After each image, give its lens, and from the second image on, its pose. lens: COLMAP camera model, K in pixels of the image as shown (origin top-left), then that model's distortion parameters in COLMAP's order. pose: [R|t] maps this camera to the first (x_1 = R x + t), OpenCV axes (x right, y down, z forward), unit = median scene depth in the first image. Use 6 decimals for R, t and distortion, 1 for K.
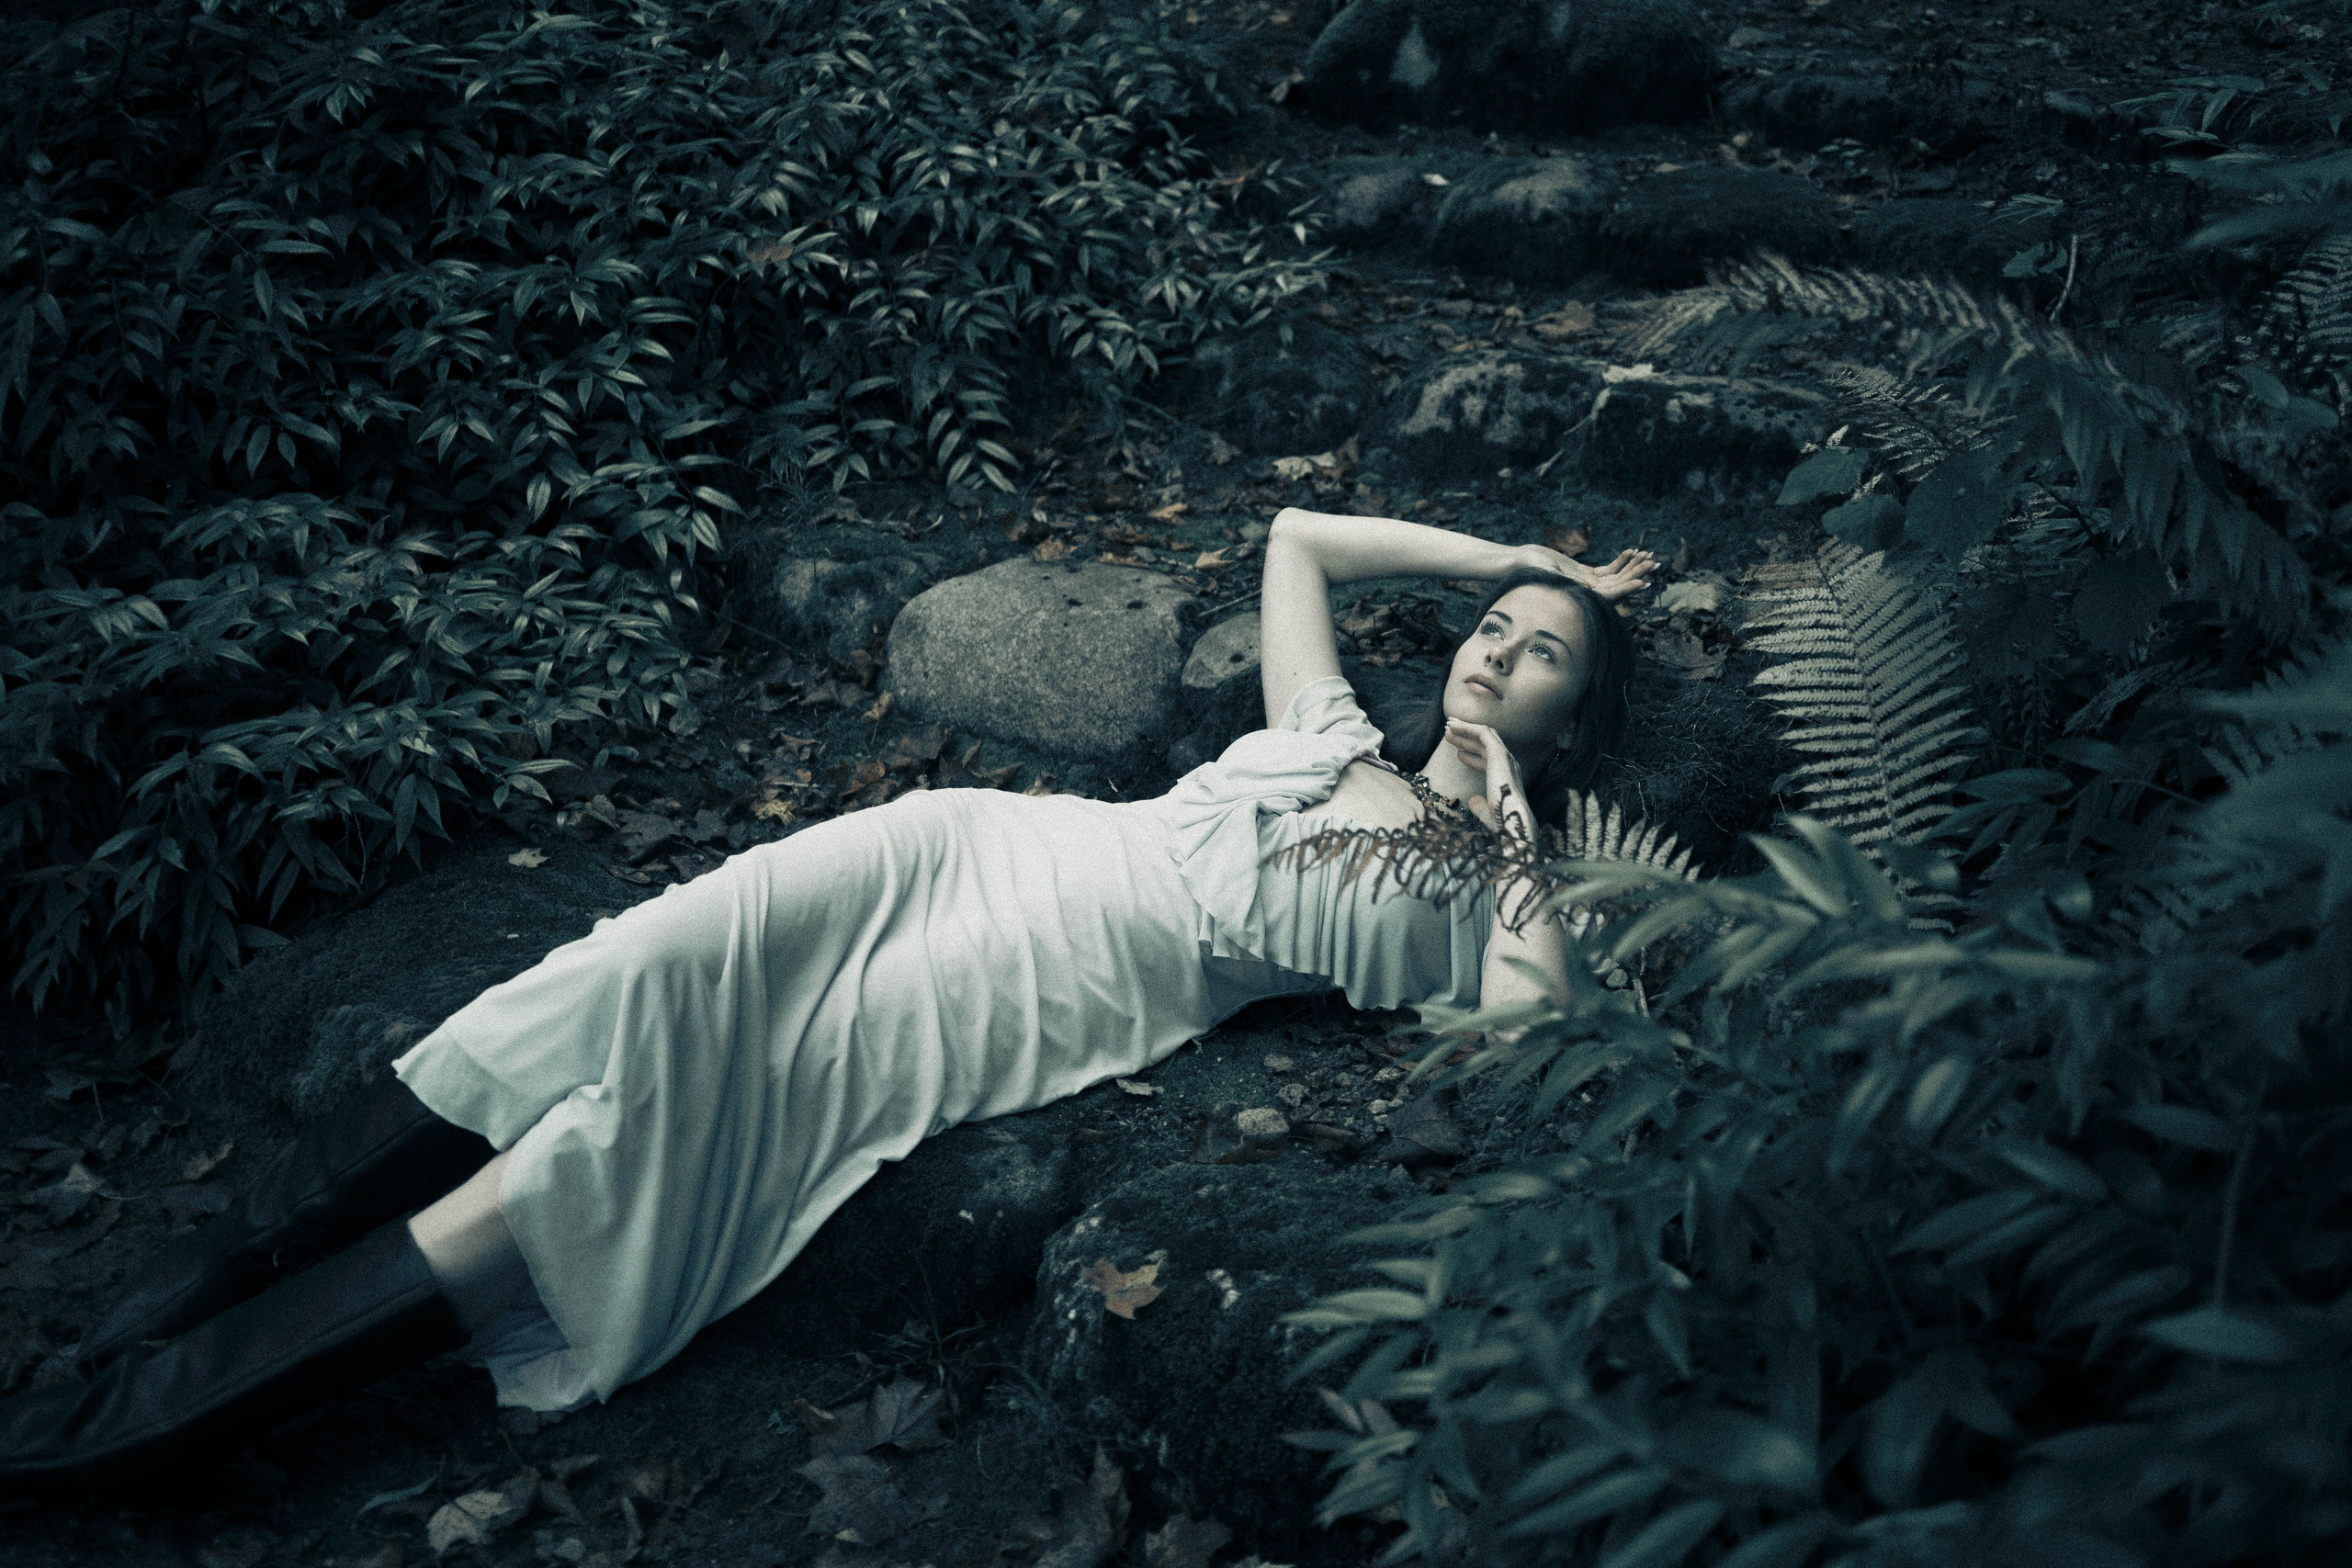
lens RADIAL K [[2393.3, 0, 1176.6], [0, 2393.3, 752.2], [0, 0, 1]] dist [0.101261, -0.341109]
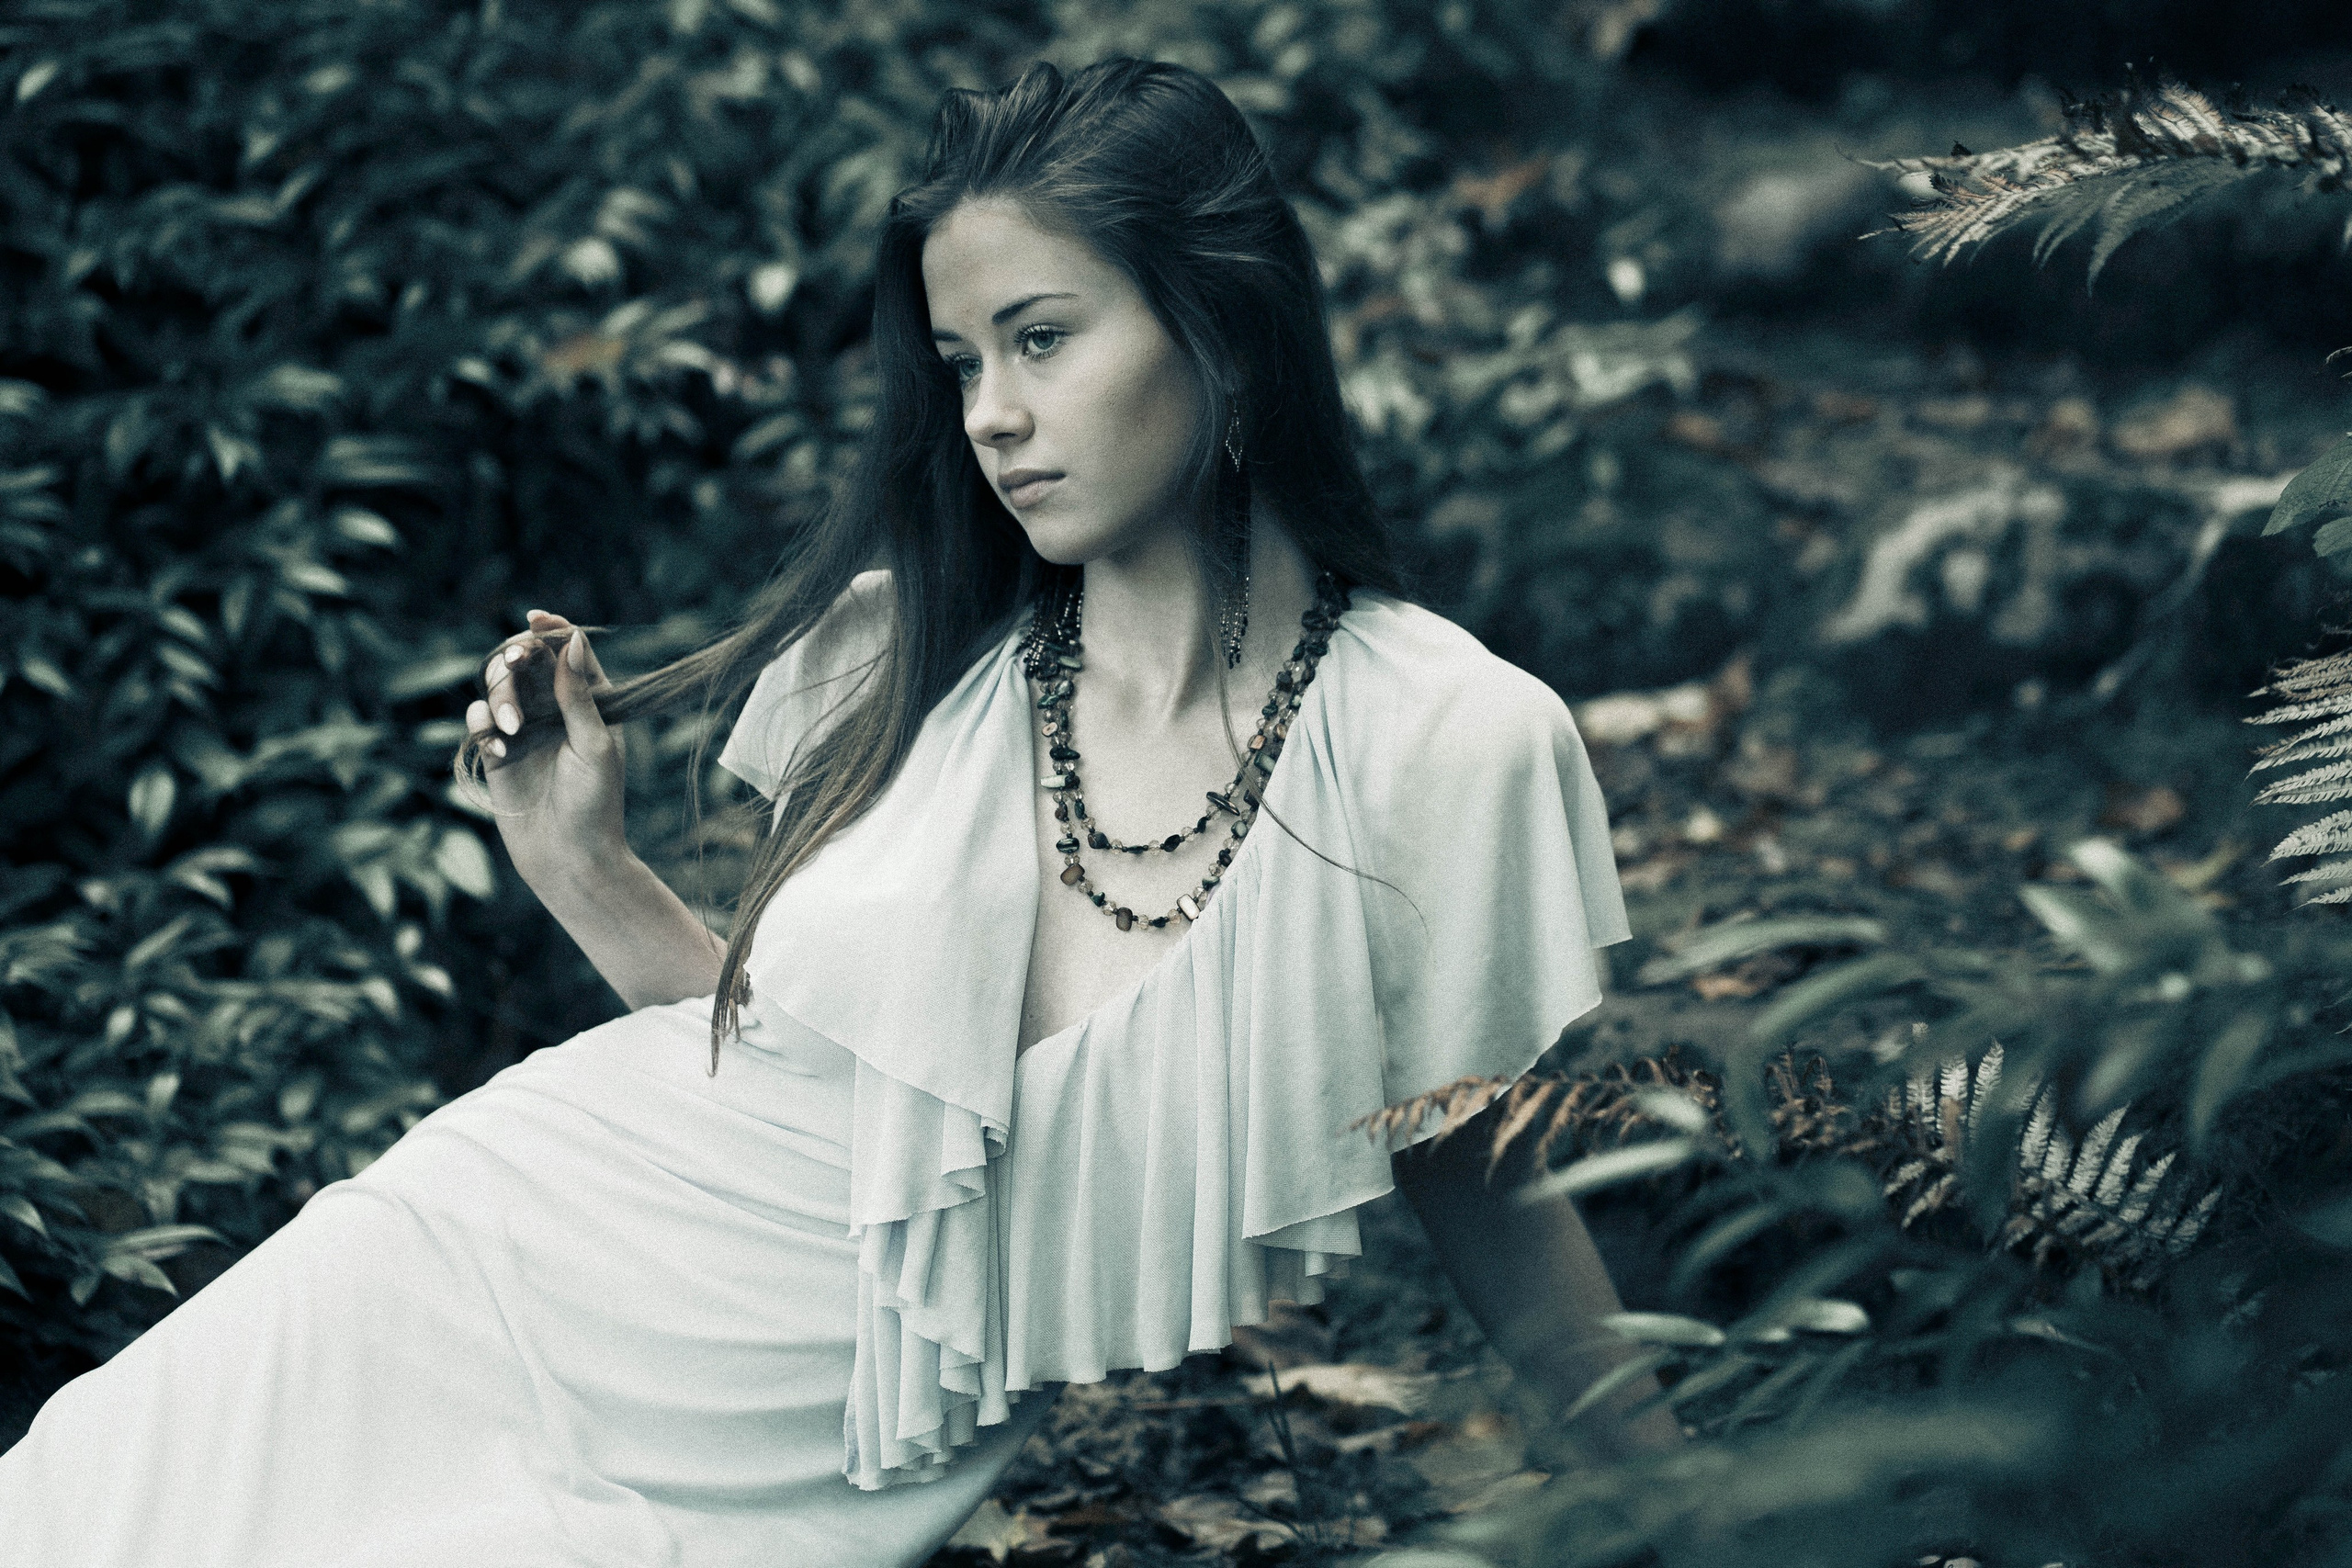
lens RADIAL K [[5671.2, 0, 1176.0], [0, 5671.2, 784.0], [0, 0, 1]] dist [0.065649, -0.784929]
pose [[0.995395, -0.050973, -0.081180, 0.056594], [0.036861, 0.985318, -0.166701, 0.098551], [0.088485, 0.162941, 0.982660, -0.194150]]
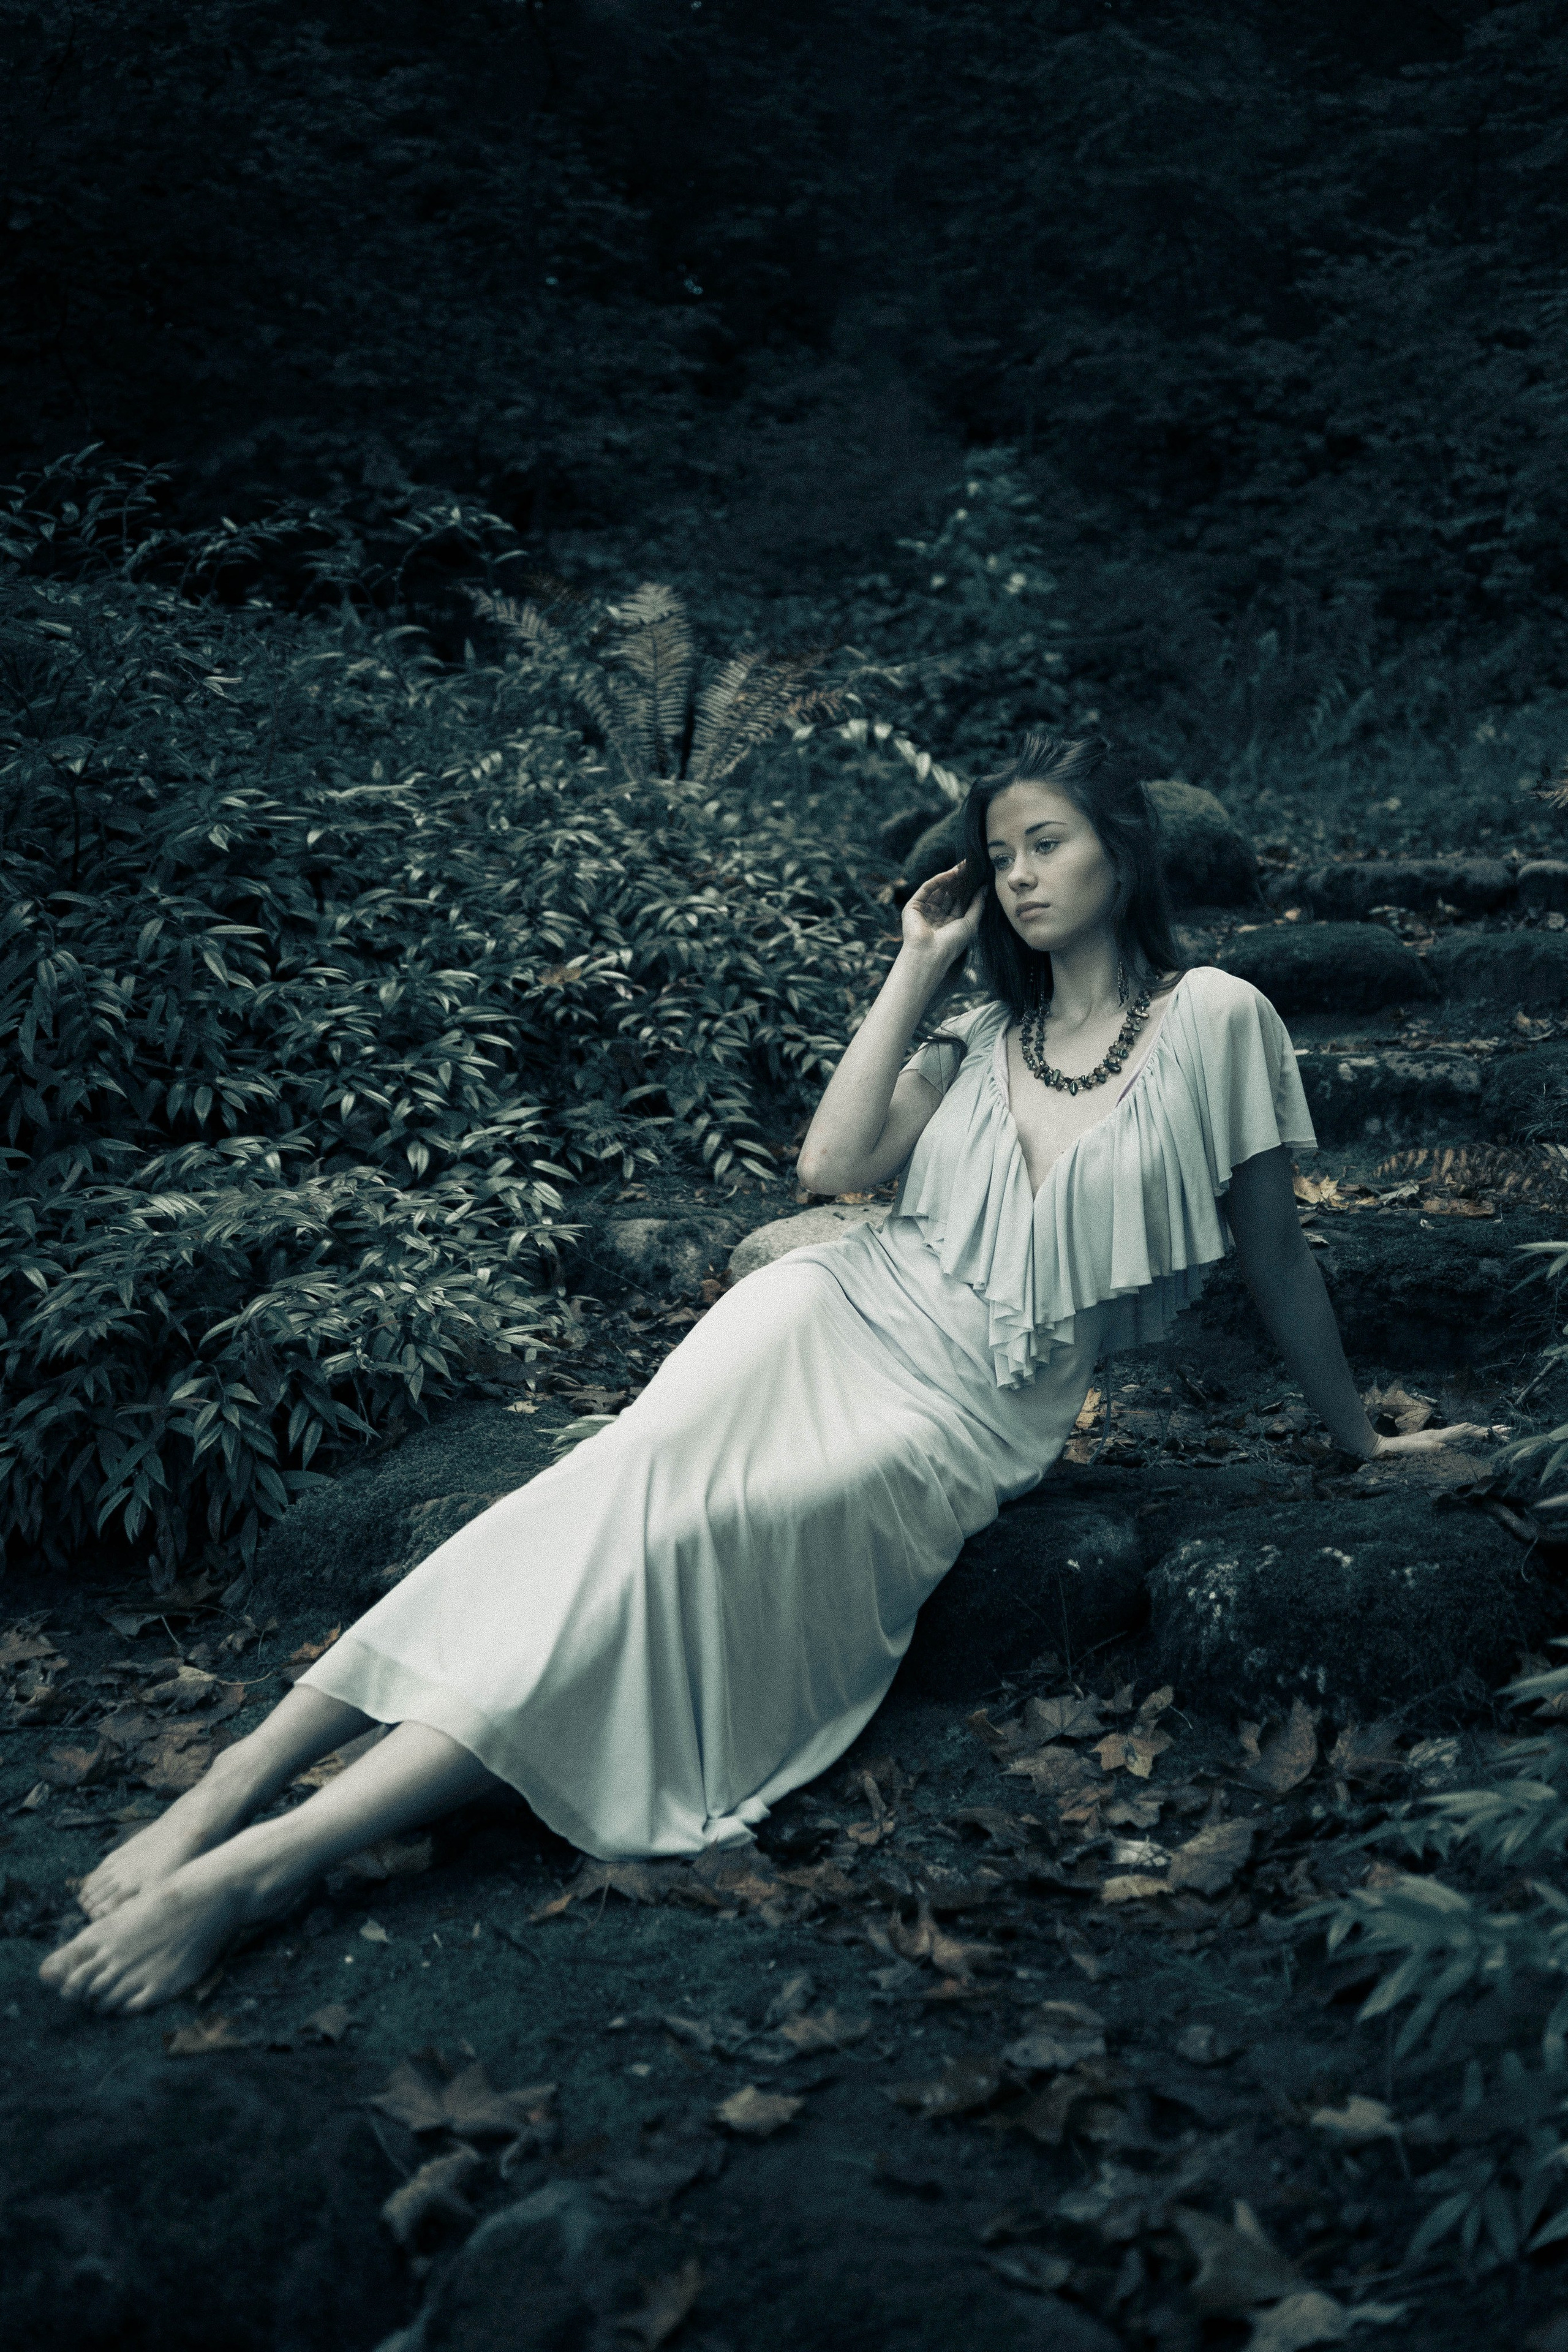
lens RADIAL K [[2514.1, 0, 839.1], [0, 2514.1, 1124.7], [0, 0, 1]] dist [0.066882, -0.267020]
pose [[0.986447, -0.045593, 0.157621, -0.235519], [0.084981, 0.963705, -0.253085, 0.175755], [-0.140361, 0.263049, 0.954518, -0.135293]]
